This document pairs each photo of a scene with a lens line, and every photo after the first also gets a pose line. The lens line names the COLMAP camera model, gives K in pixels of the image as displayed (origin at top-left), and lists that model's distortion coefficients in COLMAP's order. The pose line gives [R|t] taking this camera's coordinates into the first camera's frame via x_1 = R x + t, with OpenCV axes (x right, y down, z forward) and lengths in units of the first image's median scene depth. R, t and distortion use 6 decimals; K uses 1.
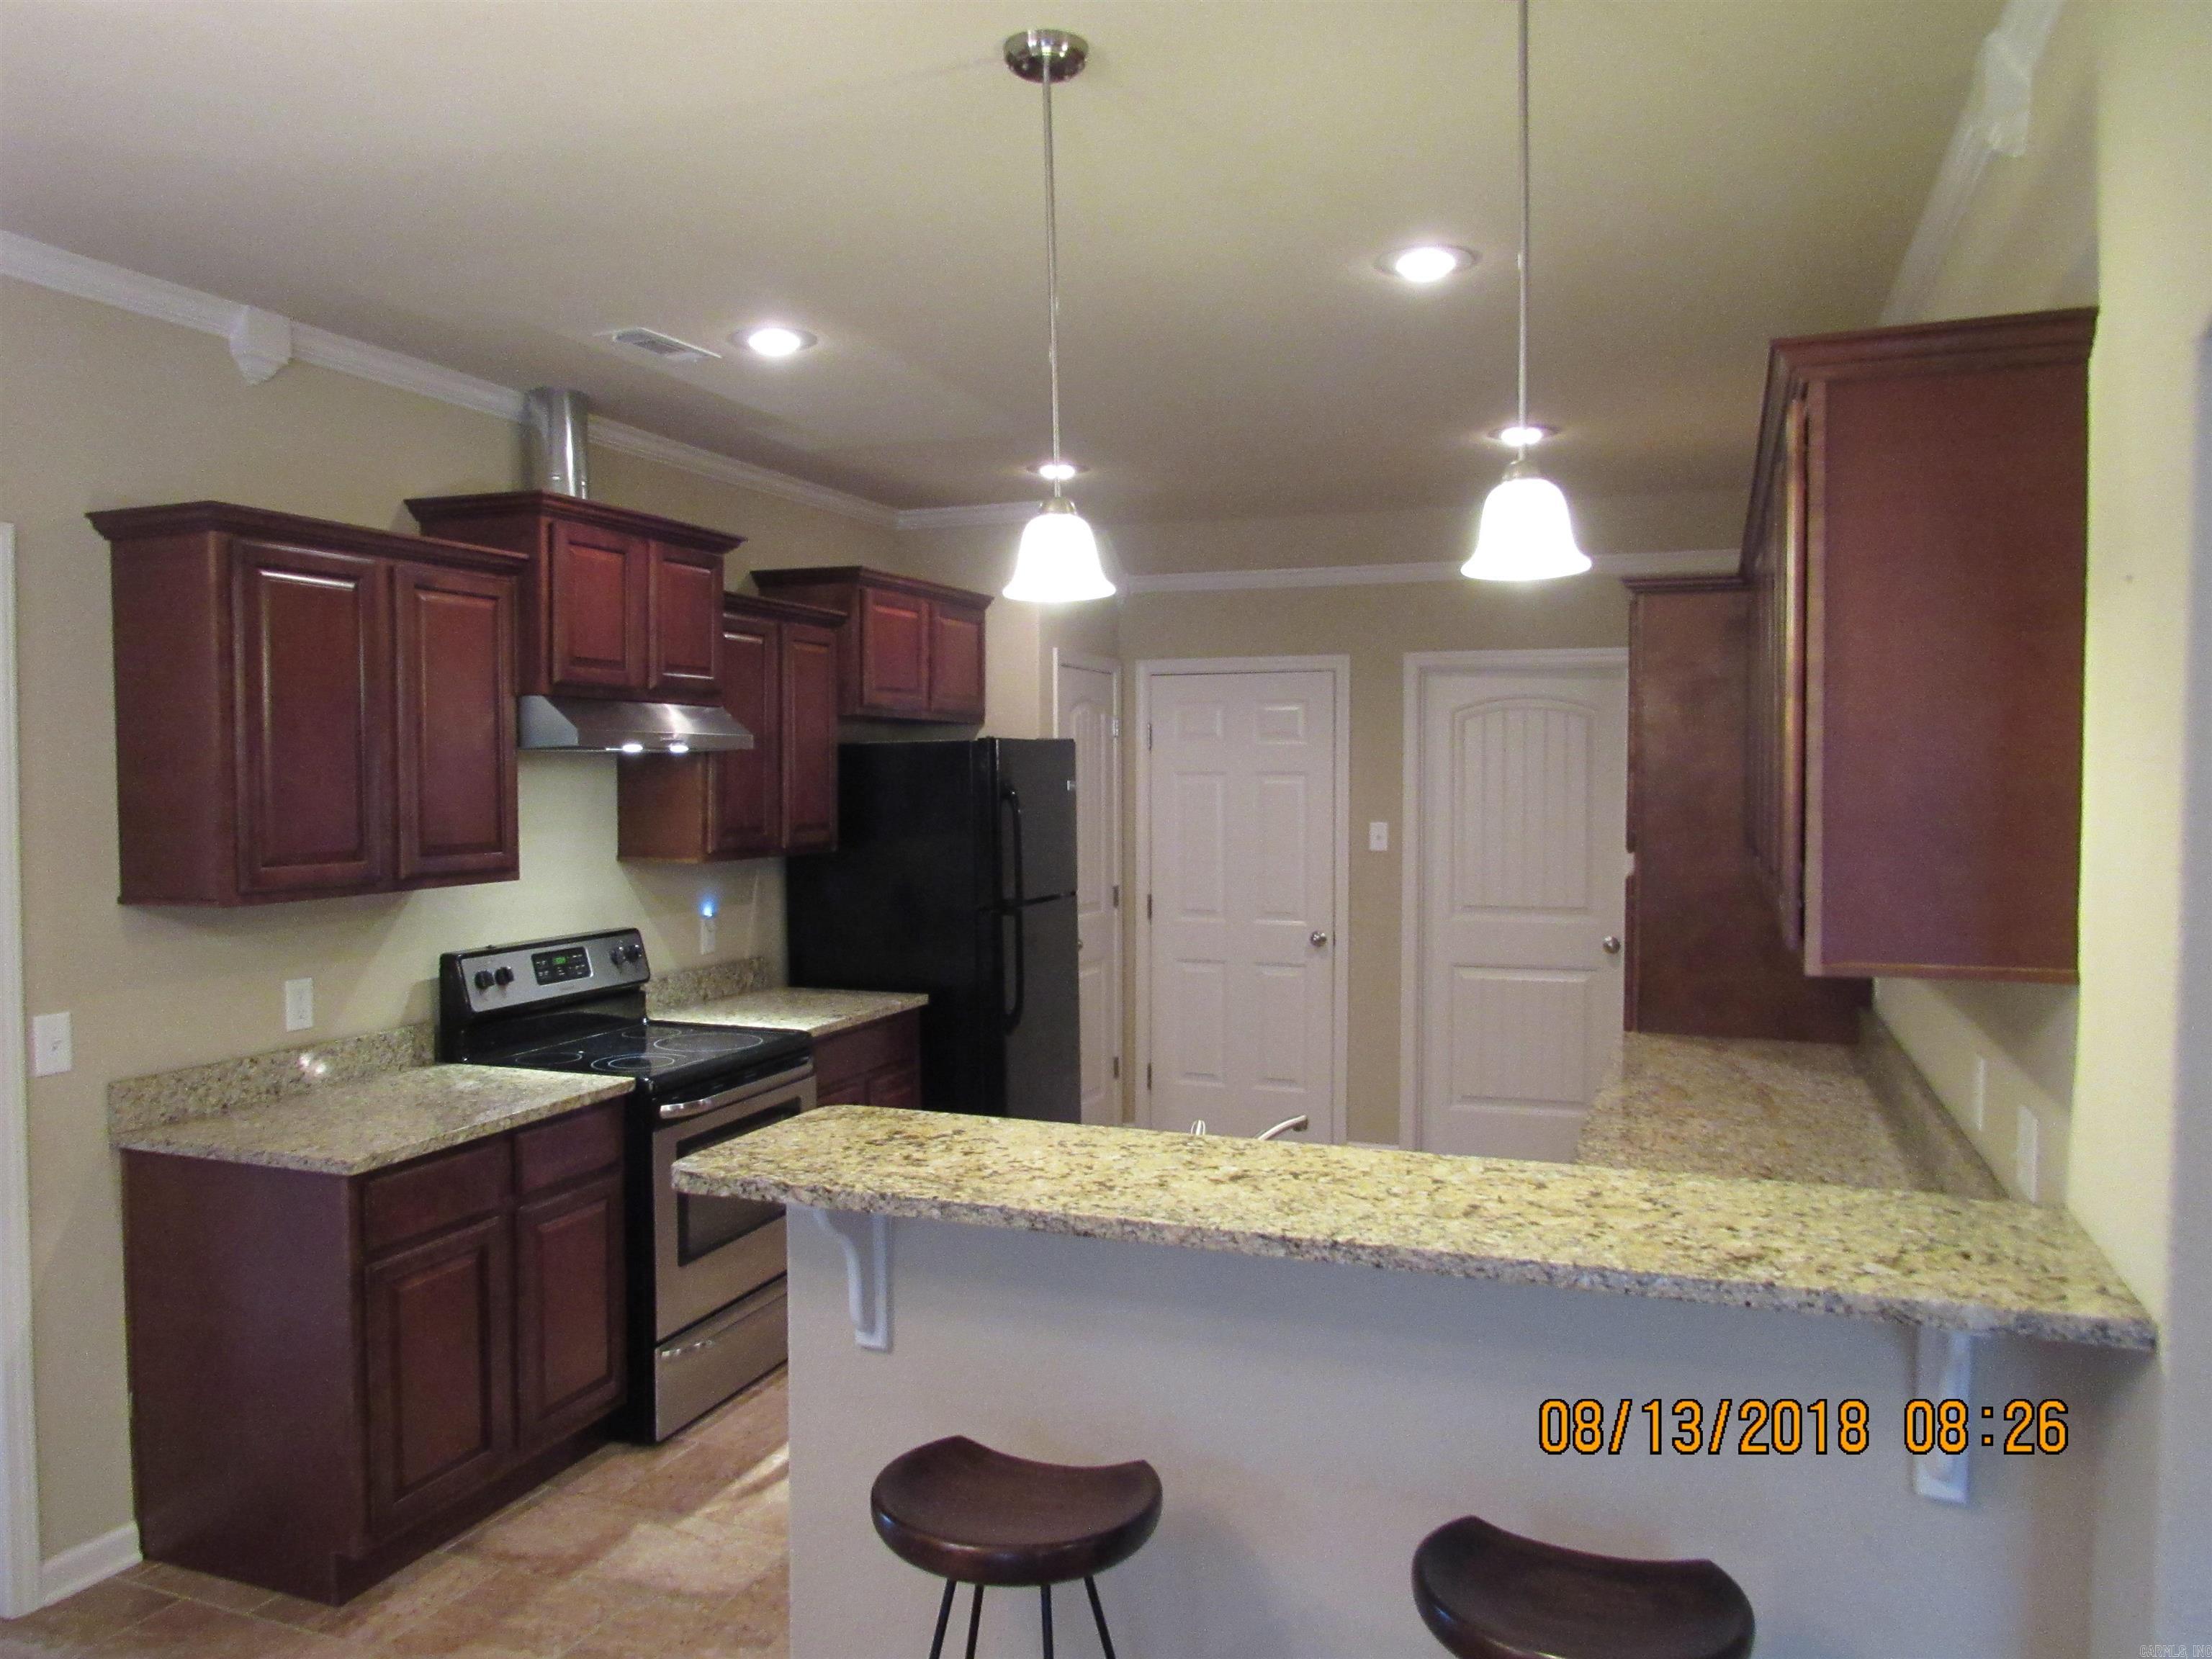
lens RADIAL K [[1588.6, 0, 1104.5], [0, 1588.6, 833.6], [0, 0, 1]] dist [-0.011981, 0.029077]
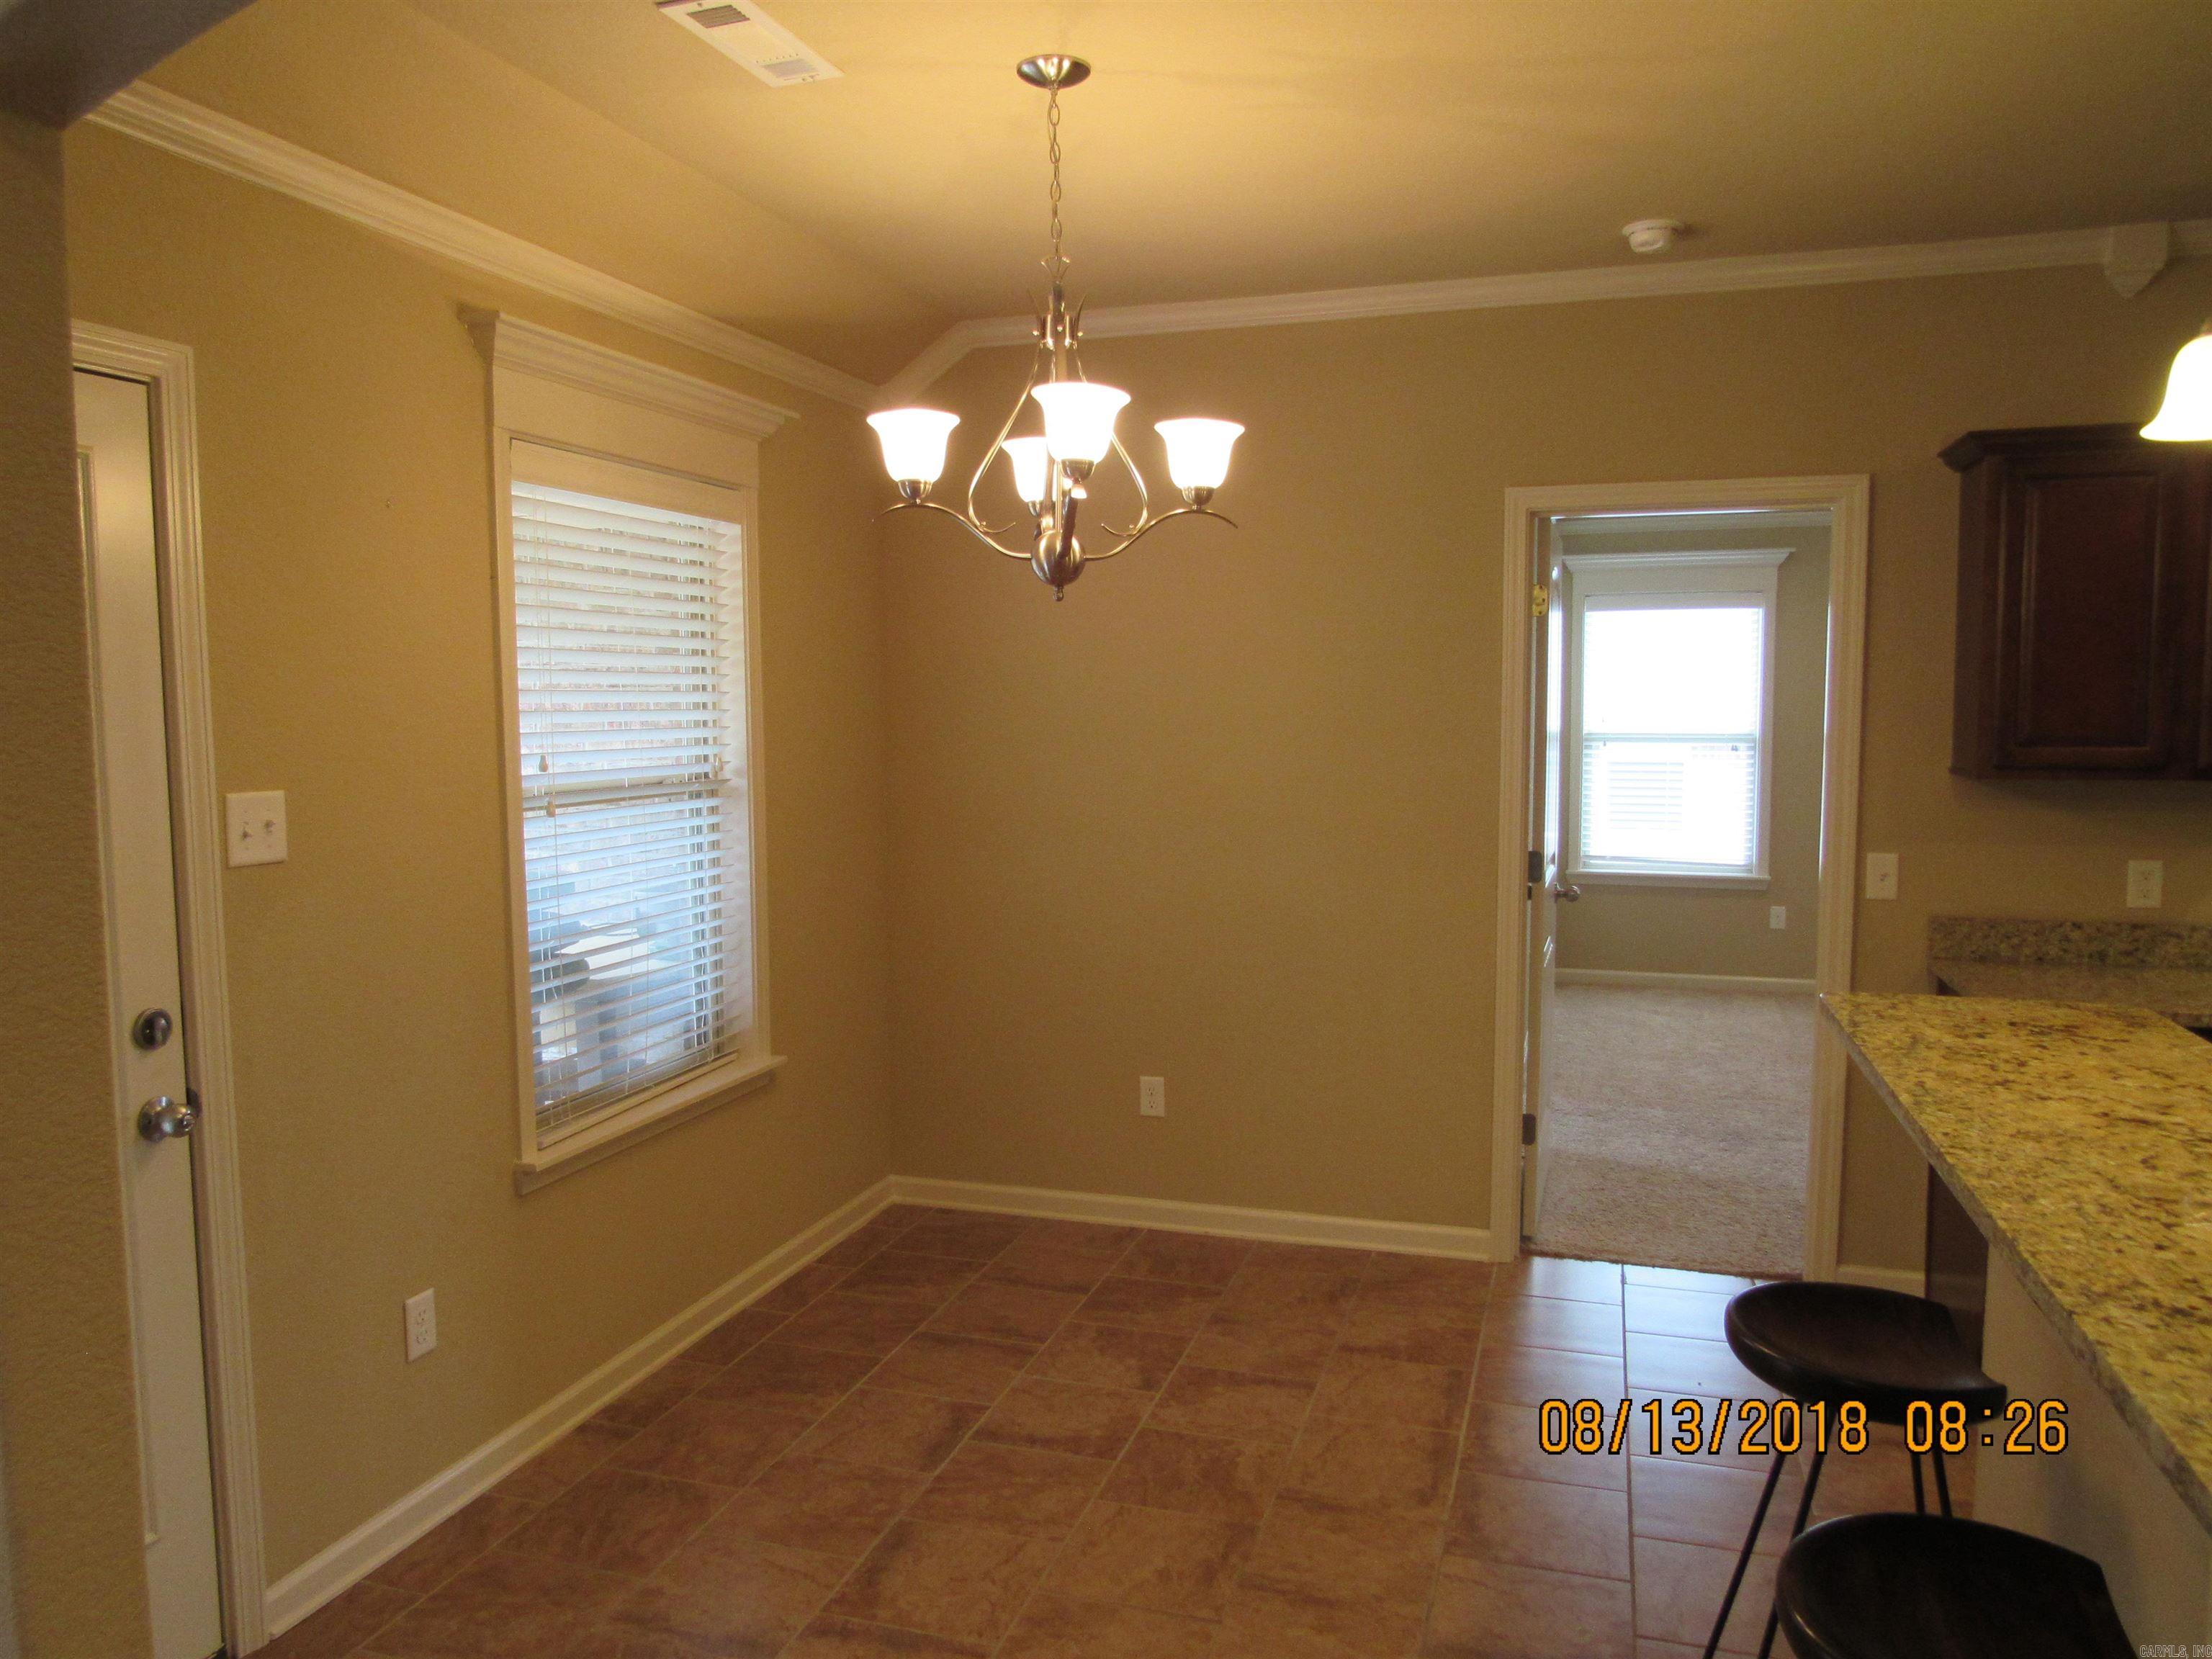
lens RADIAL K [[1588.6, 0, 1102.2], [0, 1588.6, 840.4], [0, 0, 1]] dist [-0.011981, 0.029077]
pose [[0.082432, 0.092373, -0.992306, 0.513384], [-0.036399, 0.995310, 0.089629, 0.009936], [0.995932, 0.028731, 0.085408, 0.234284]]
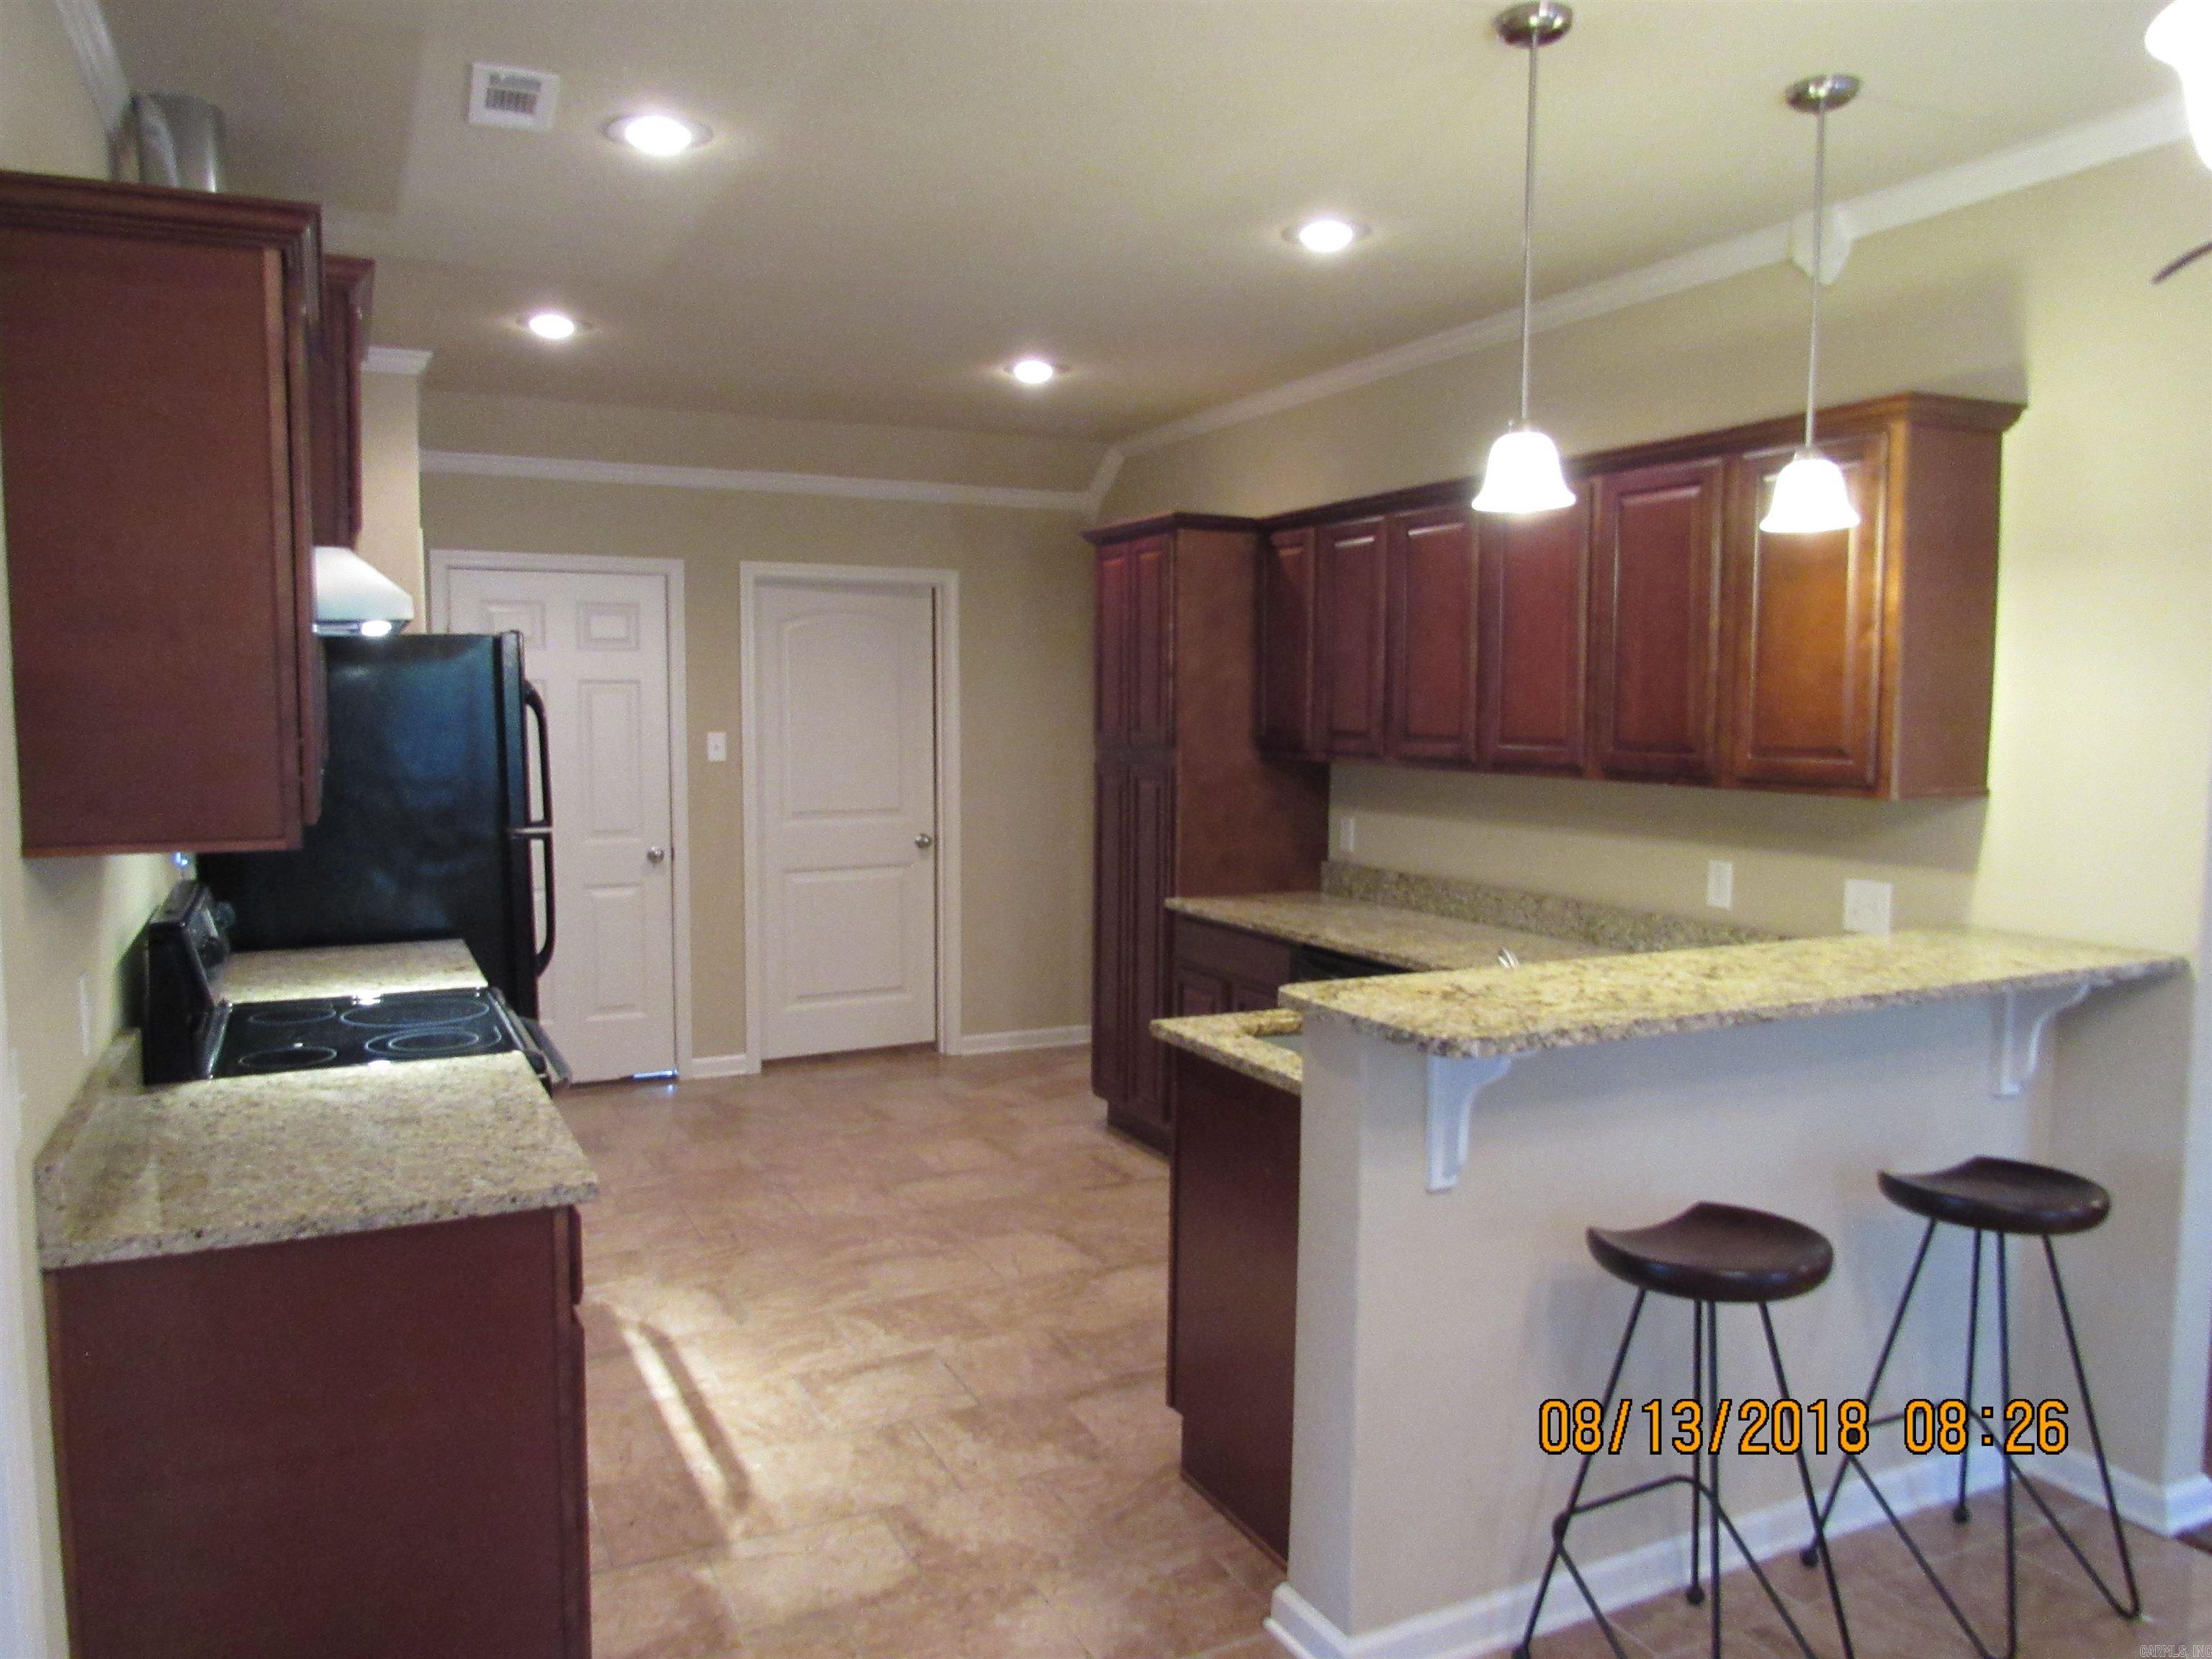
lens RADIAL K [[1588.6, 0, 1092.6], [0, 1588.6, 826.3], [0, 0, 1]] dist [-0.011981, 0.029077]
pose [[0.679547, -0.053030, 0.731713, -0.740604], [0.021815, 0.998404, 0.052098, 0.009376], [-0.733308, -0.019440, 0.679619, 0.298591]]
